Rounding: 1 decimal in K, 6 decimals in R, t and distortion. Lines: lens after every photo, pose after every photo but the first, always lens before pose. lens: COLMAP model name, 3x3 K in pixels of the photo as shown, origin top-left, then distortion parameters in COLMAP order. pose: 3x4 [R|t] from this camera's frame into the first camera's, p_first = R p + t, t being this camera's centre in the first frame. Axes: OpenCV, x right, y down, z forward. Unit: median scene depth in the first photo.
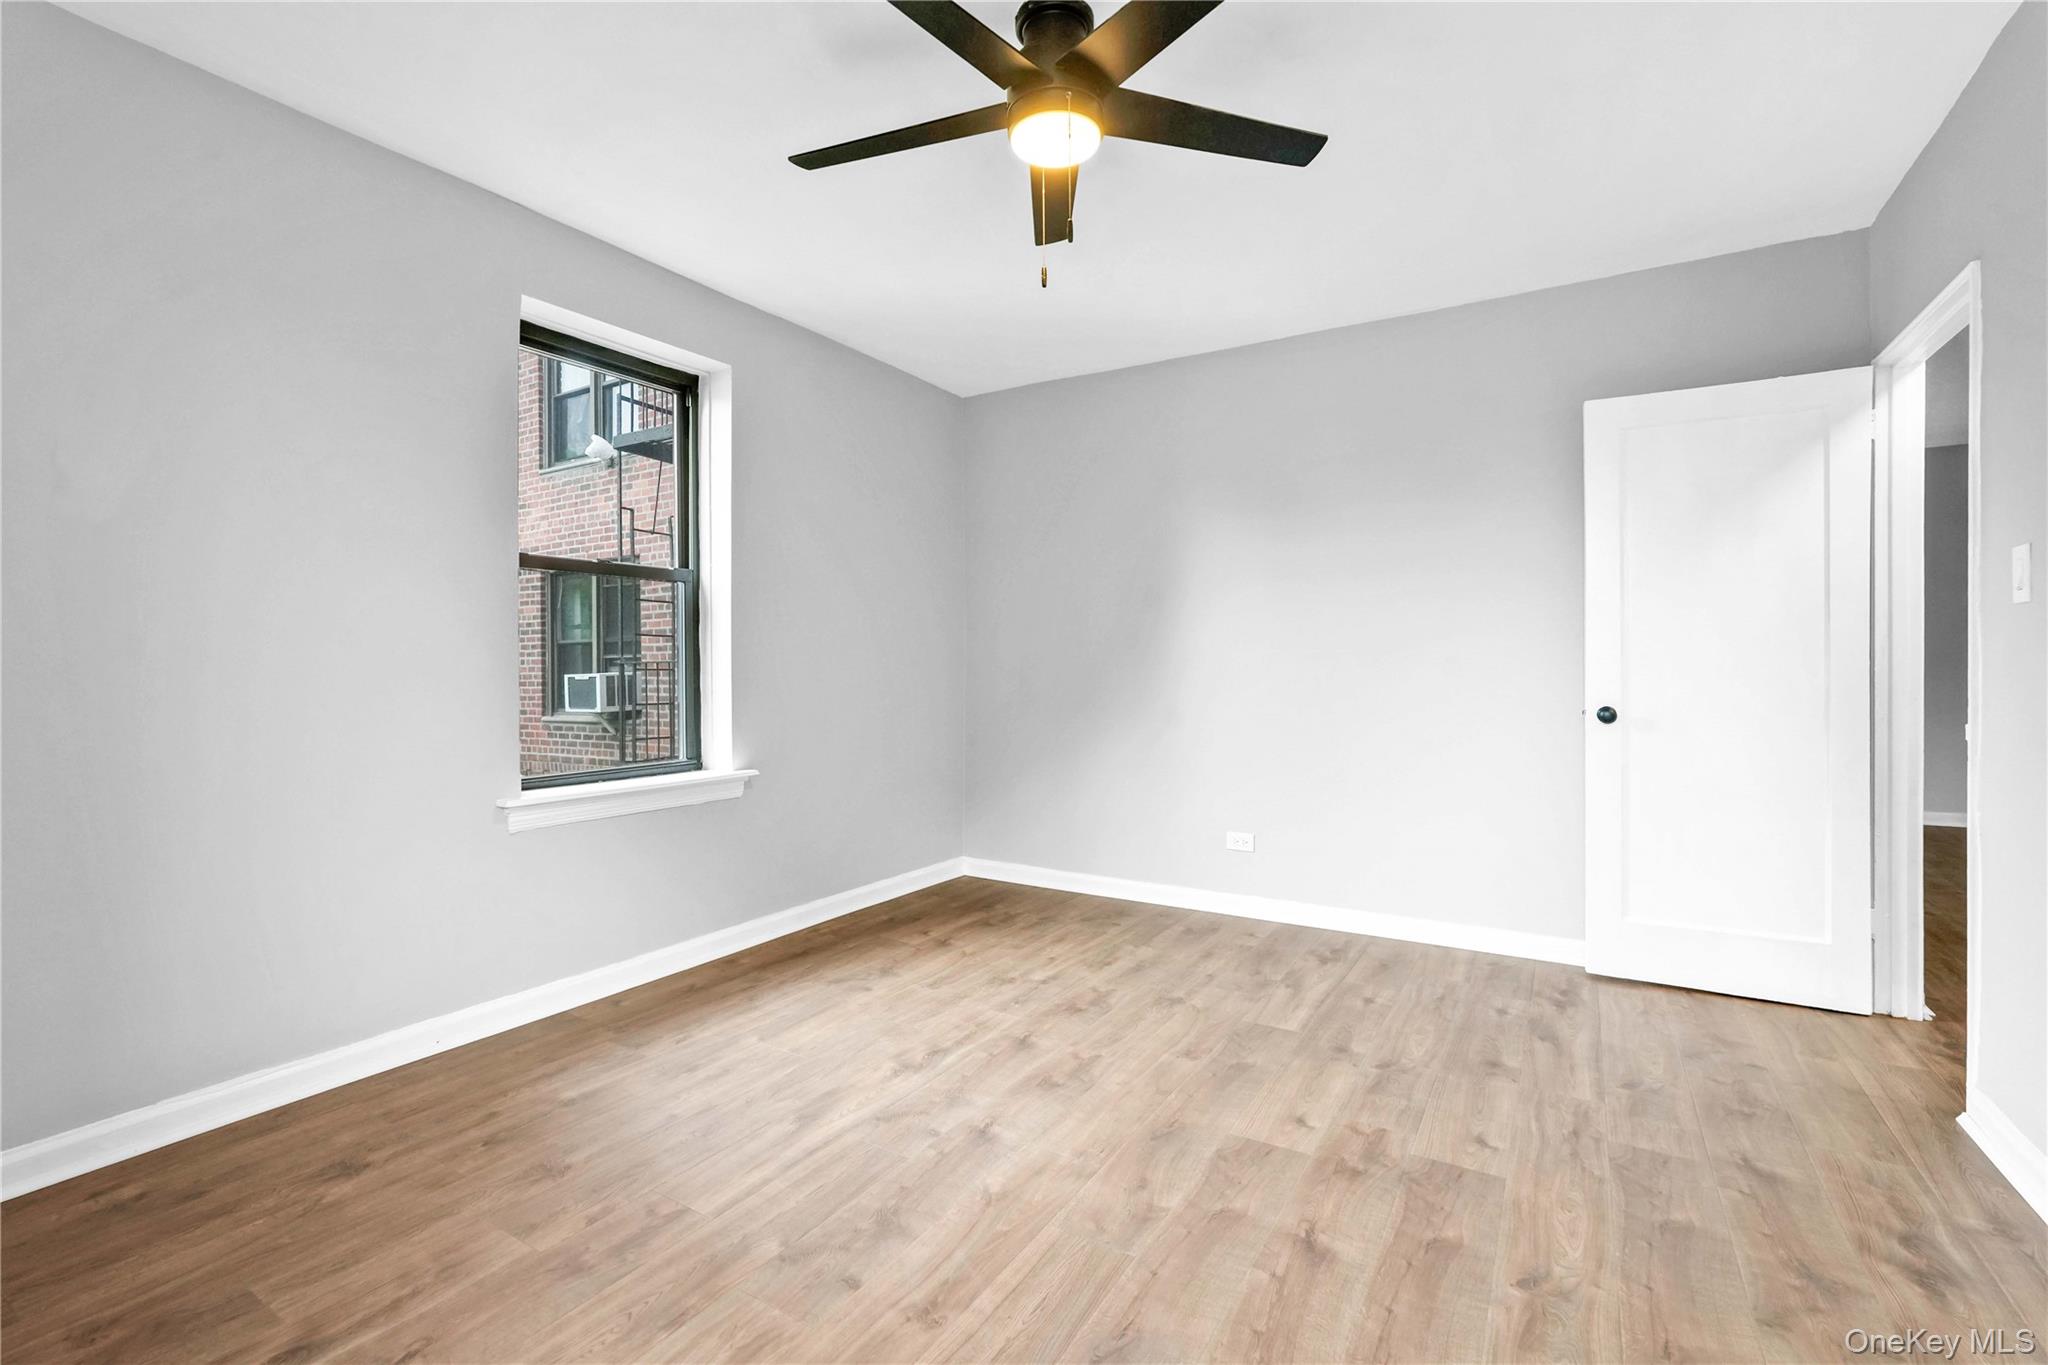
lens RADIAL K [[912.6, 0, 1021.9], [0, 912.6, 677.5], [0, 0, 1]] dist [-0.014667, 0.009446]
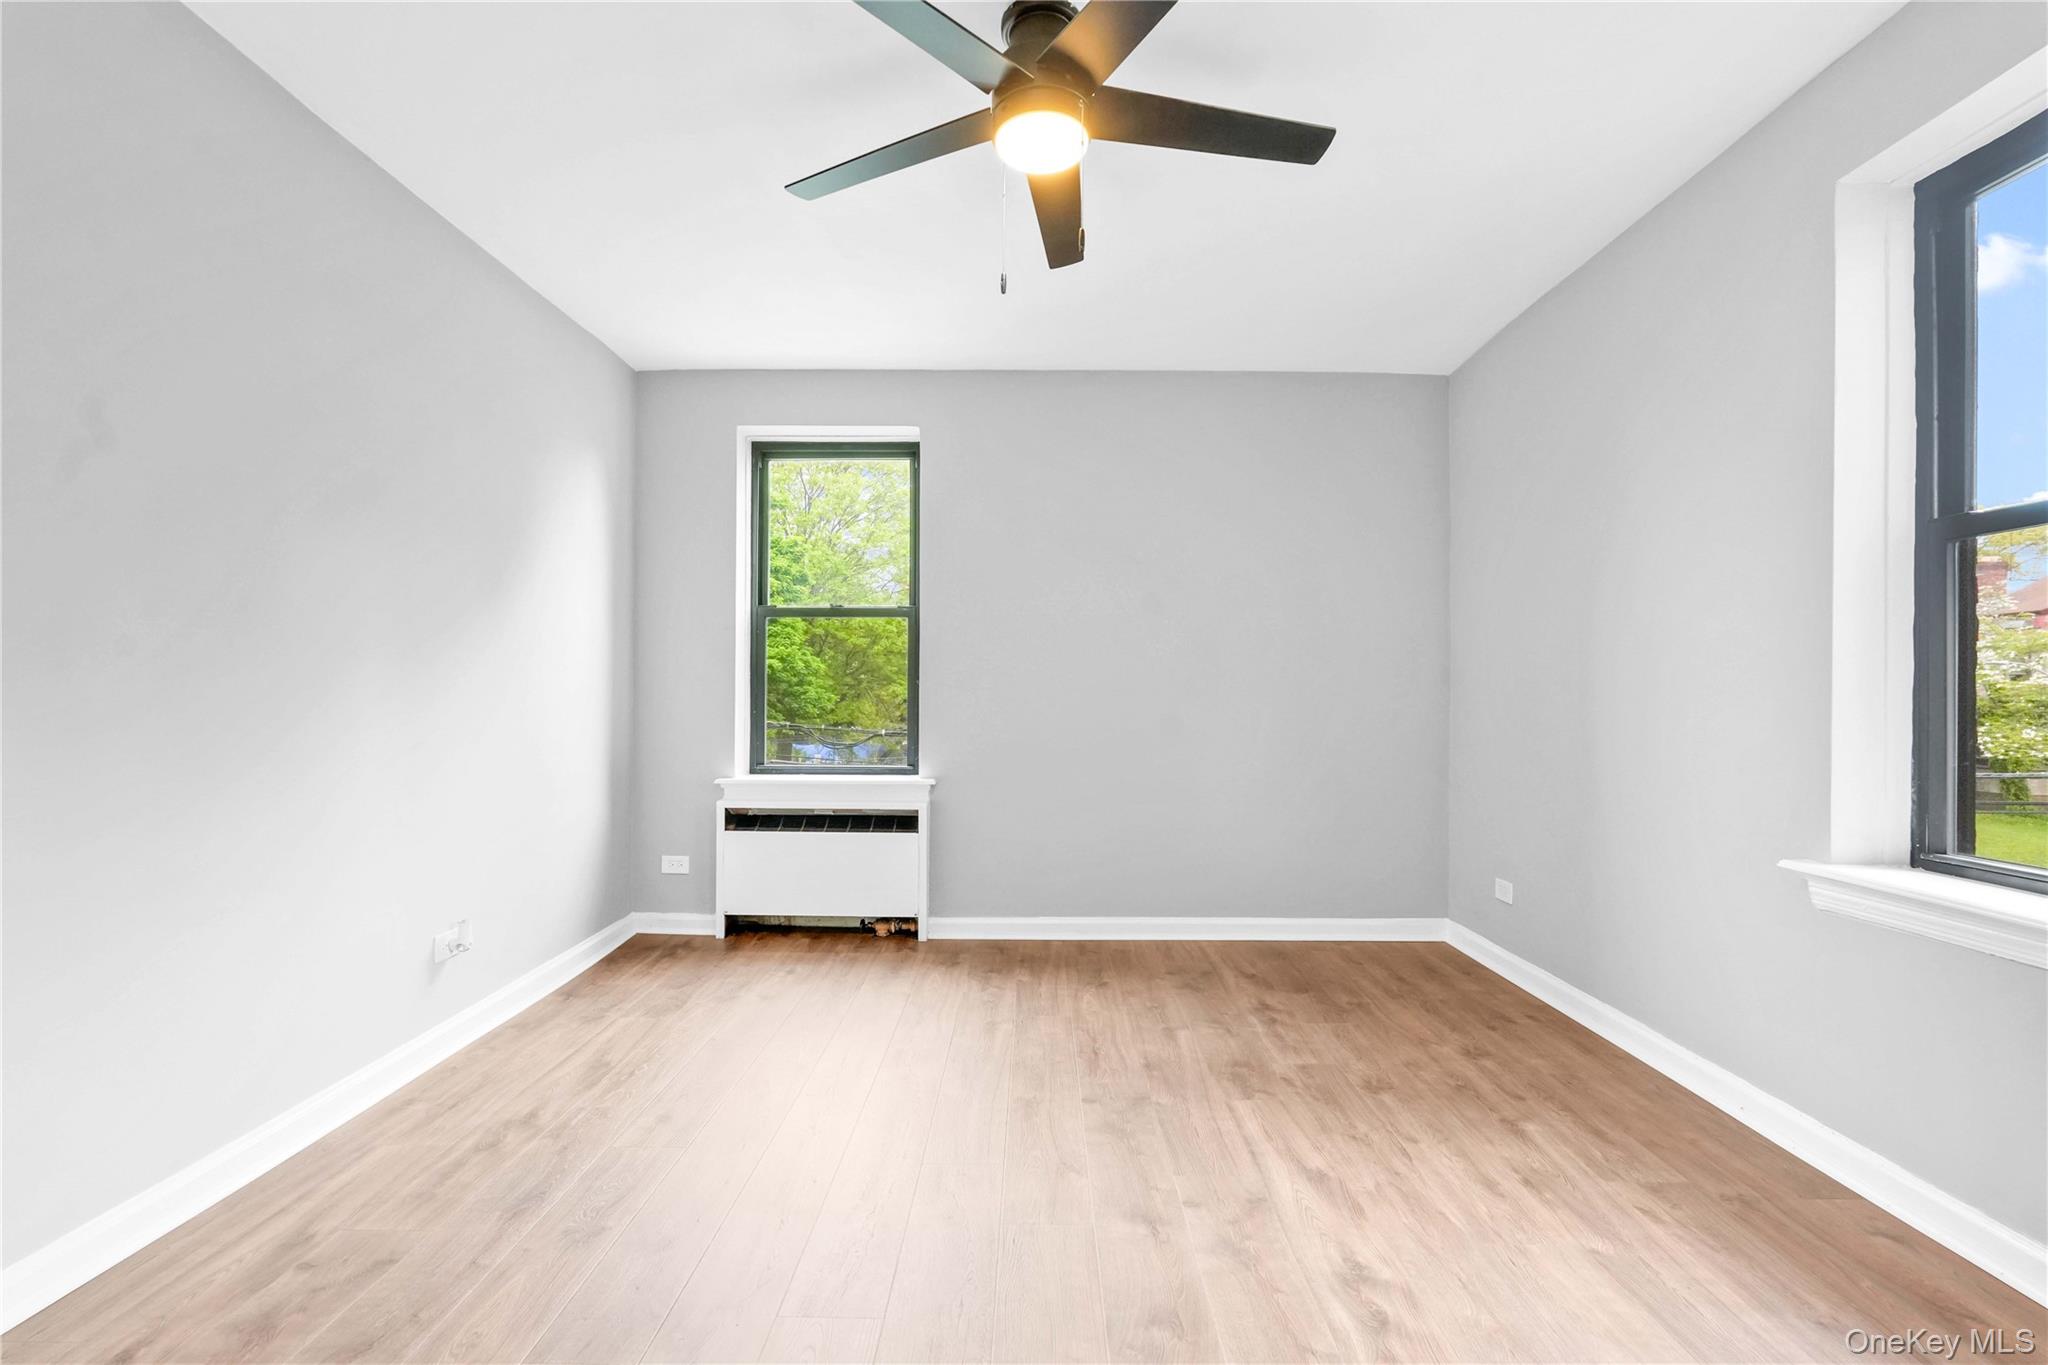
lens RADIAL K [[912.6, 0, 1021.9], [0, 912.6, 677.5], [0, 0, 1]] dist [-0.014667, 0.009446]
pose [[-0.862520, -0.007825, -0.505962, 0.513131], [-0.003832, 0.999953, -0.008932, -0.013838], [0.506008, -0.005765, -0.862510, 1.712361]]
